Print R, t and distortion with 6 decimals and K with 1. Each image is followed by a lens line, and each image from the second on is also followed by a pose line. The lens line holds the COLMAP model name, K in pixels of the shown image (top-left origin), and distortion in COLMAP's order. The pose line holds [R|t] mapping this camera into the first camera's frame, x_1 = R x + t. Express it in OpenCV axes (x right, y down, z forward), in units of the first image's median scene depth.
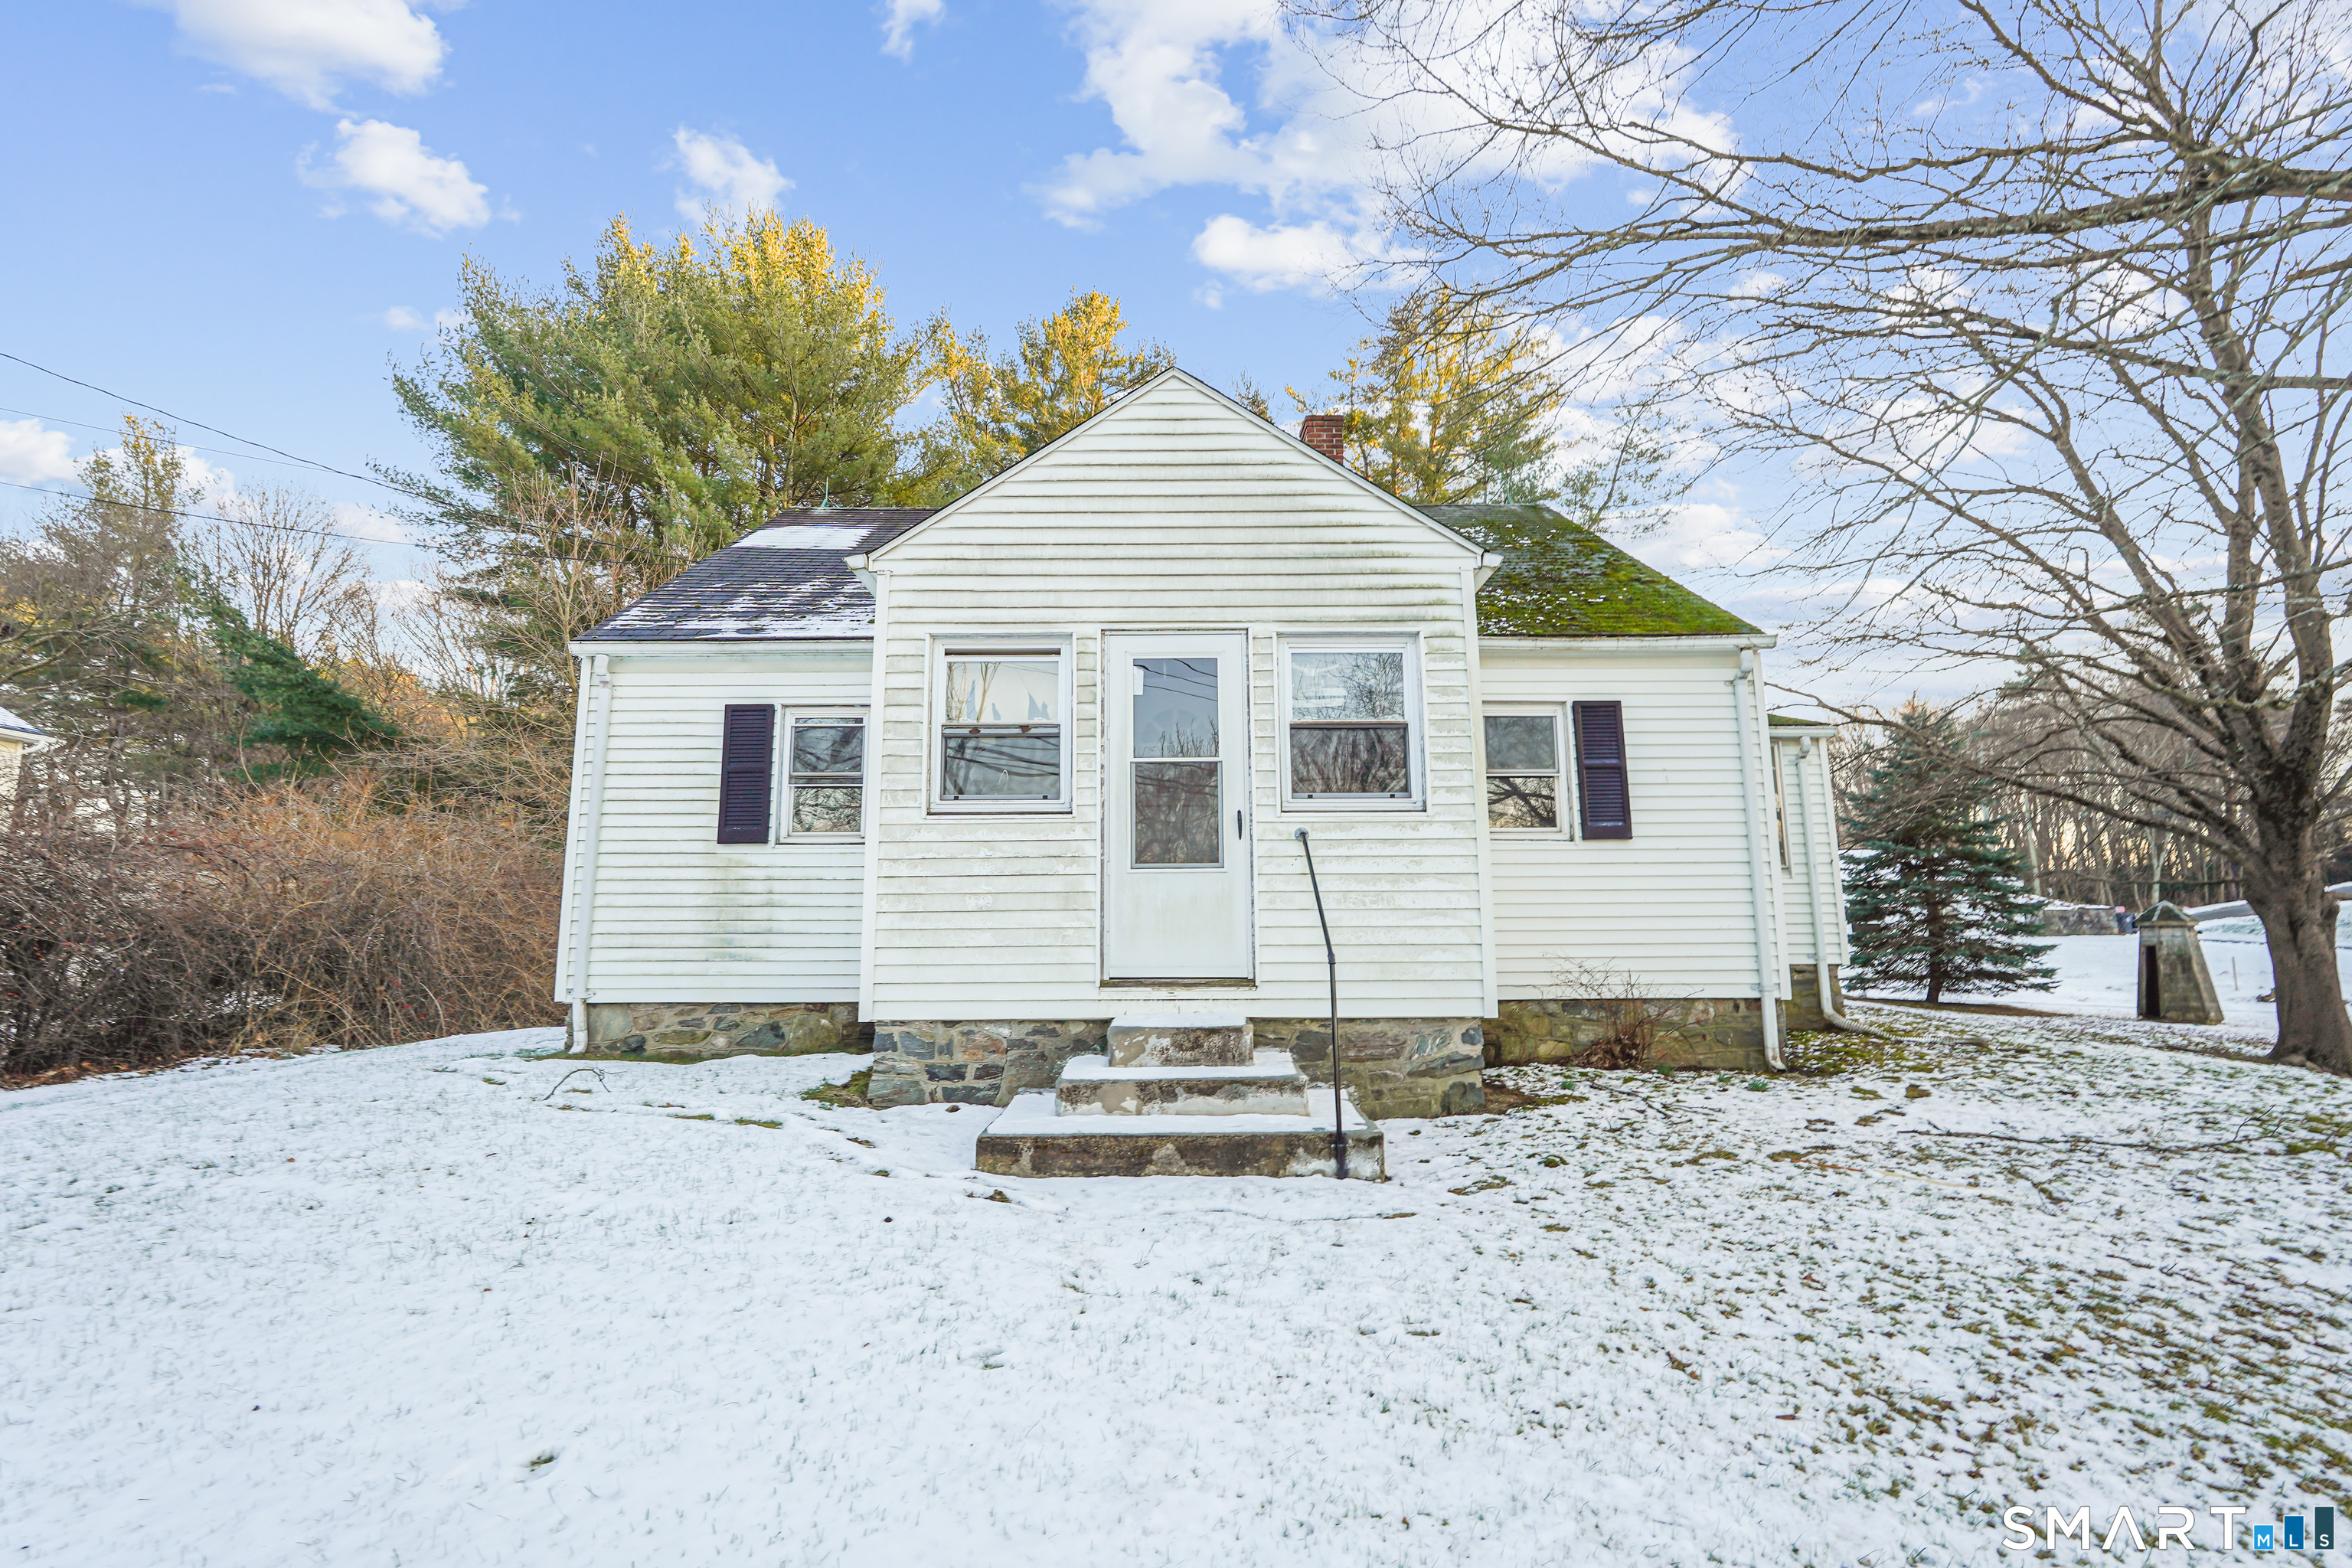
lens RADIAL K [[1045.7, 0, 1175.6], [0, 1045.7, 789.2], [0, 0, 1]] dist [0.000606, 0.000752]
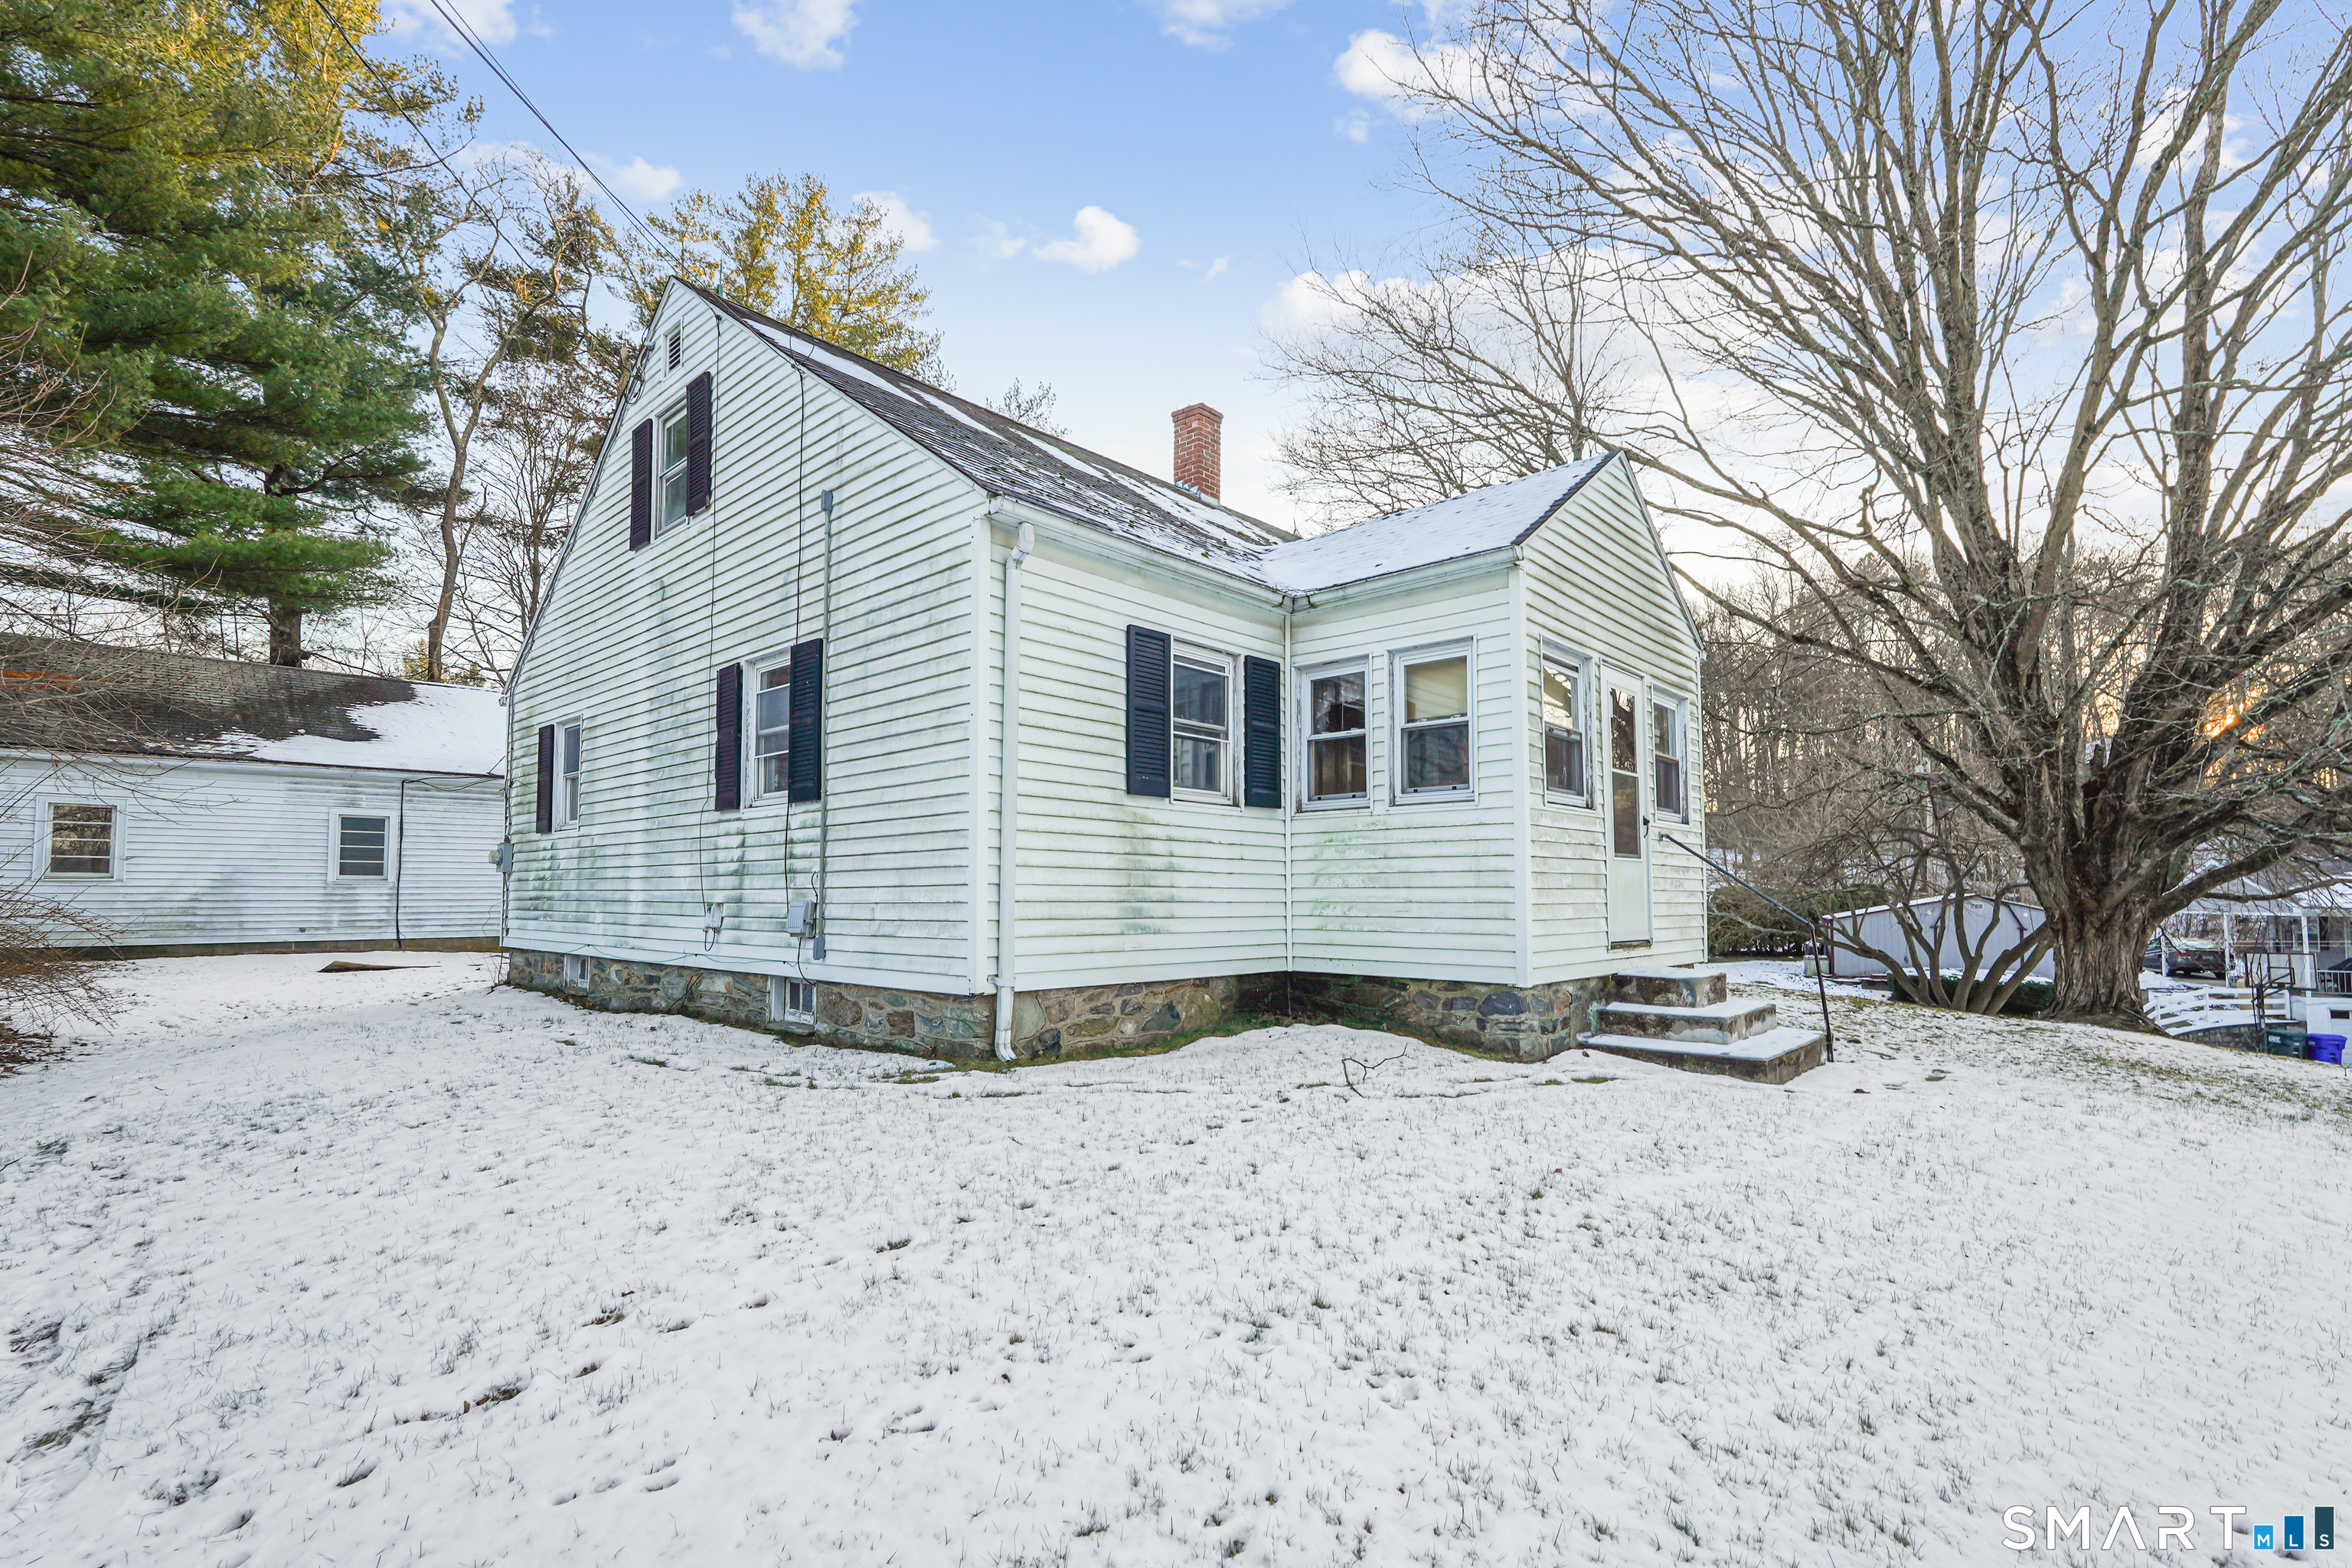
lens RADIAL K [[1045.7, 0, 1175.6], [0, 1045.7, 789.2], [0, 0, 1]] dist [0.000606, 0.000752]
pose [[0.681849, 0.080304, 0.727072, -1.030932], [-0.113505, 0.993532, -0.003289, 0.047203], [-0.722634, -0.080284, 0.686553, 0.403907]]
